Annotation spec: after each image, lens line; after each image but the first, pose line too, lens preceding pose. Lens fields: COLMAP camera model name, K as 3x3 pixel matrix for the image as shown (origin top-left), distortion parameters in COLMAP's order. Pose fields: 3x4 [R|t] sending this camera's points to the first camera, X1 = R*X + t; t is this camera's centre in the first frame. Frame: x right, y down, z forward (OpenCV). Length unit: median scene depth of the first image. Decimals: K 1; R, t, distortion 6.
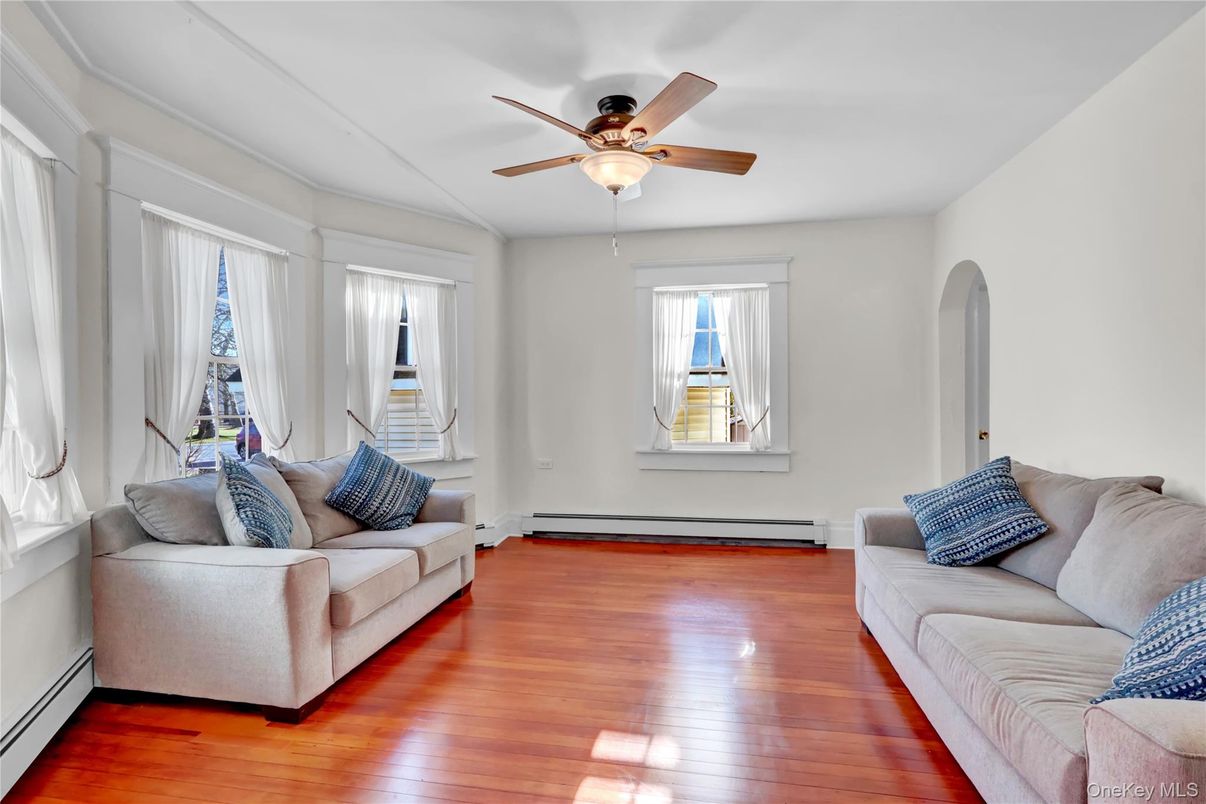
lens RADIAL K [[561.7, 0, 603.0], [0, 561.7, 402.0], [0, 0, 1]] dist [0.003141, 0.000689]
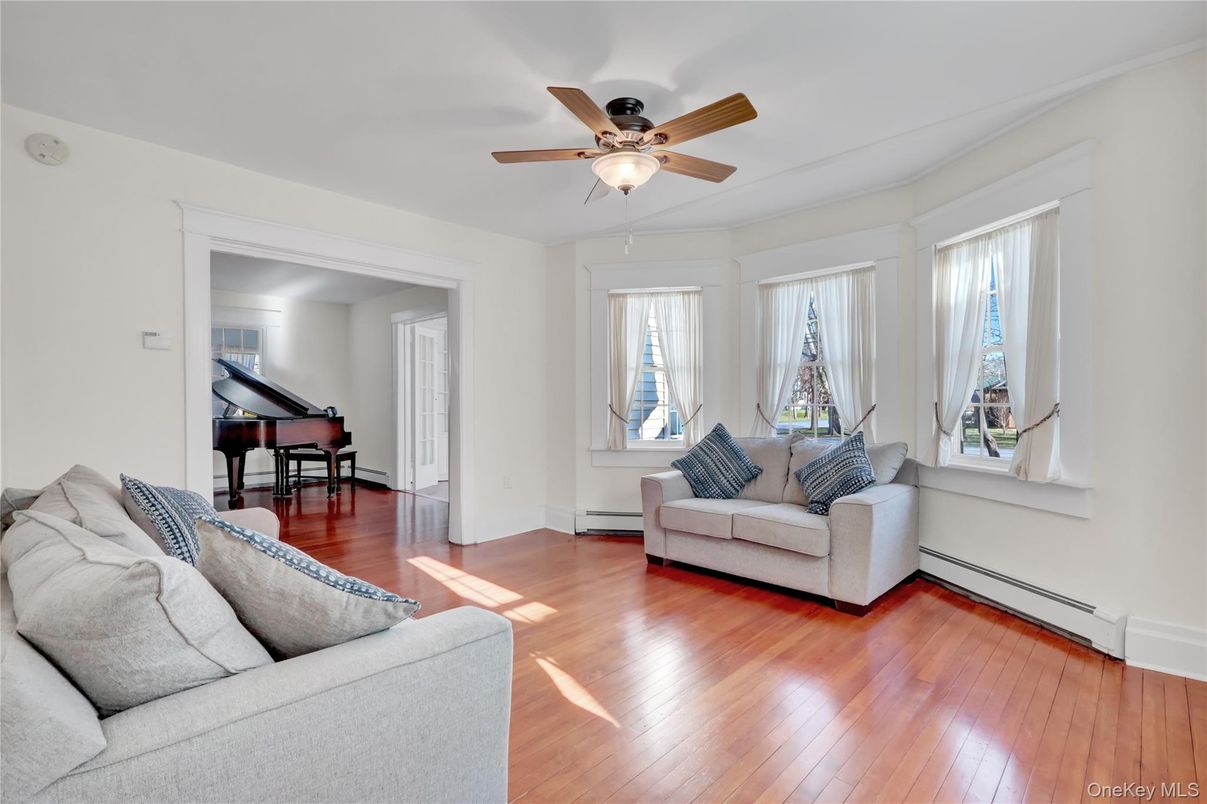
lens RADIAL K [[563.0, 0, 603.5], [0, 563.0, 402.0], [0, 0, 1]] dist [0.000311, 0.000641]
pose [[-0.561683, 0.023703, -0.827013, 0.860573], [0.007106, 0.999691, 0.023826, -0.013700], [0.827322, 0.007506, -0.561678, 1.451045]]
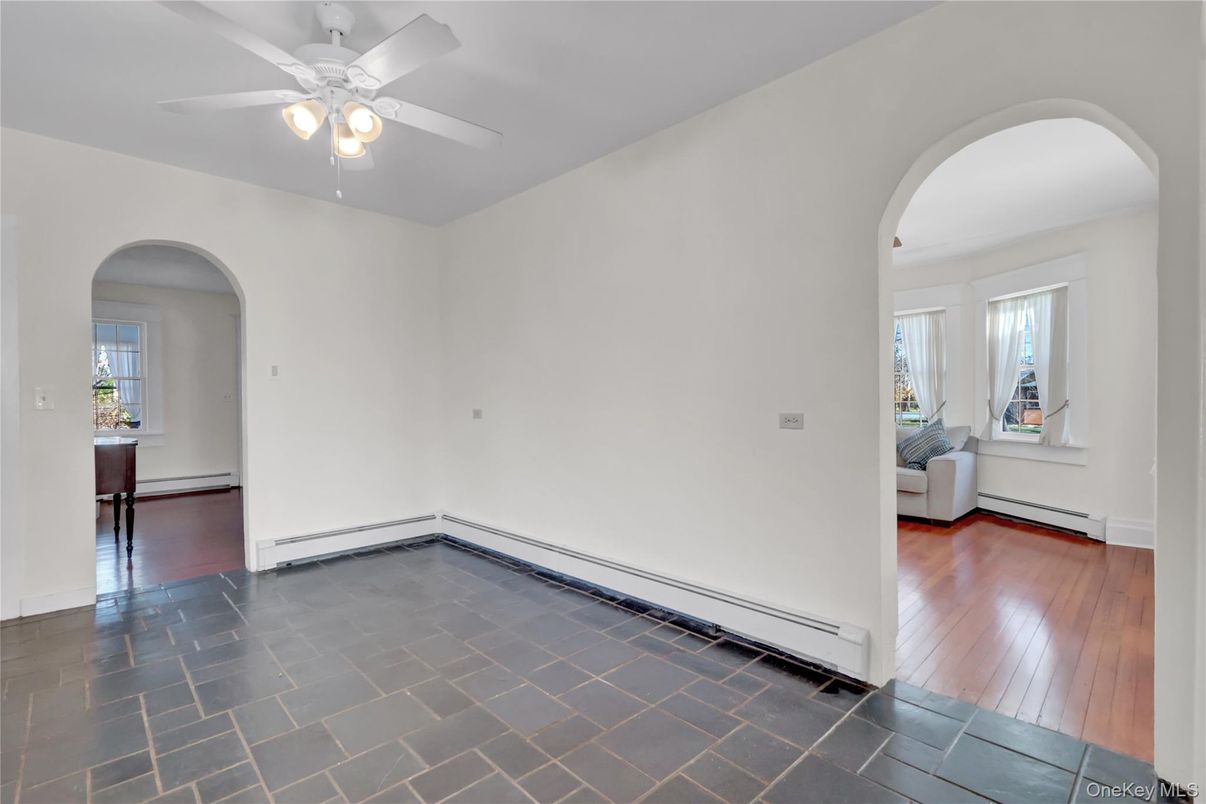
lens RADIAL K [[562.6, 0, 603.0], [0, 562.6, 402.0], [0, 0, 1]] dist [0.000311, 0.000641]
pose [[-0.569789, 0.022406, -0.821485, 1.796838], [0.007538, 0.999729, 0.022040, -0.022882], [0.821756, 0.006366, -0.569804, 1.370913]]
